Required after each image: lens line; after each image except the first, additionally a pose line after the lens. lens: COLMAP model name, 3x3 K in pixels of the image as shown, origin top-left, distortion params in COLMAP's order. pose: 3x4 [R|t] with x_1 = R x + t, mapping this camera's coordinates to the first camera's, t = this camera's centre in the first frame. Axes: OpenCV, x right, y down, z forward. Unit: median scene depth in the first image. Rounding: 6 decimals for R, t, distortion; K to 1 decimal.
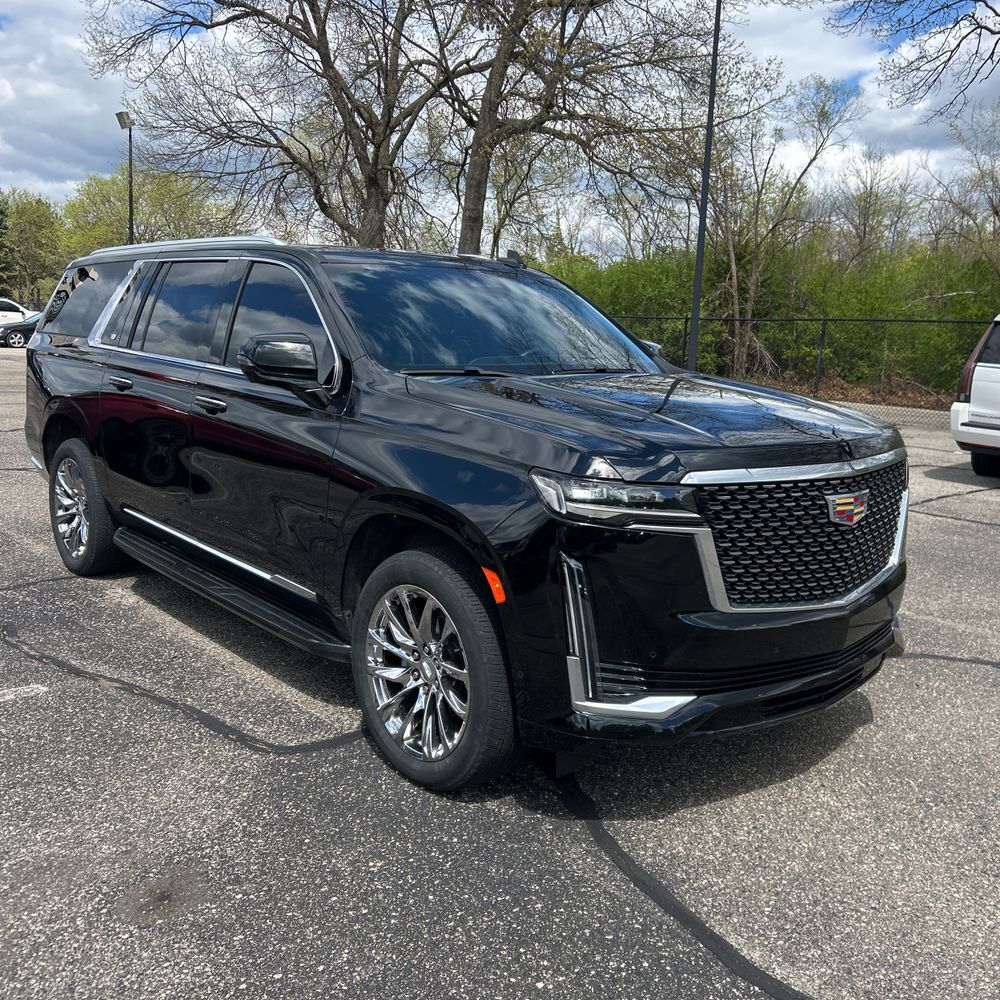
lens RADIAL K [[1007.1, 0, 482.8], [0, 1007.1, 511.4], [0, 0, 1]] dist [0.010197, 0.002252]
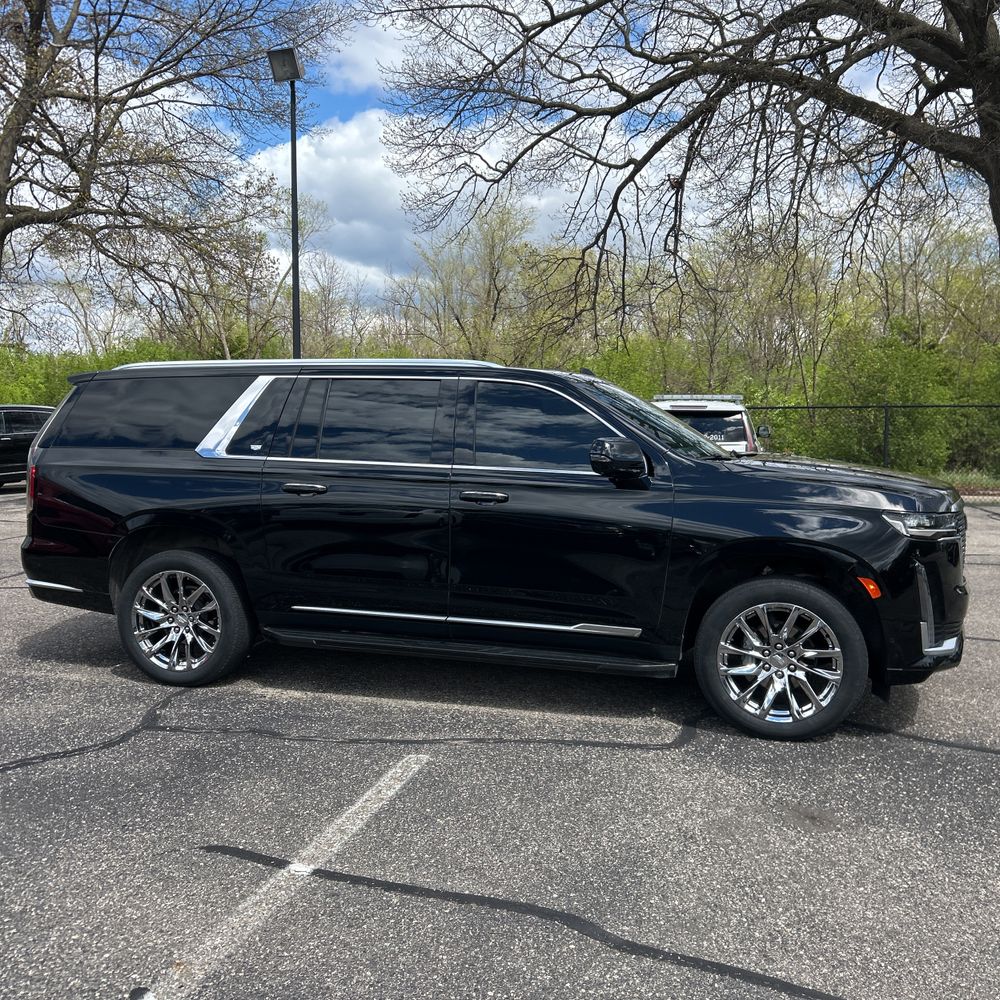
lens RADIAL K [[1013.1, 0, 500.0], [0, 1013.1, 500.0], [0, 0, 1]] dist [0.014135, -0.017603]
pose [[0.830269, -0.069322, 0.553035, -0.898803], [0.122369, 0.990698, -0.059531, -0.026982], [-0.543763, 0.117101, 0.831029, -0.022618]]
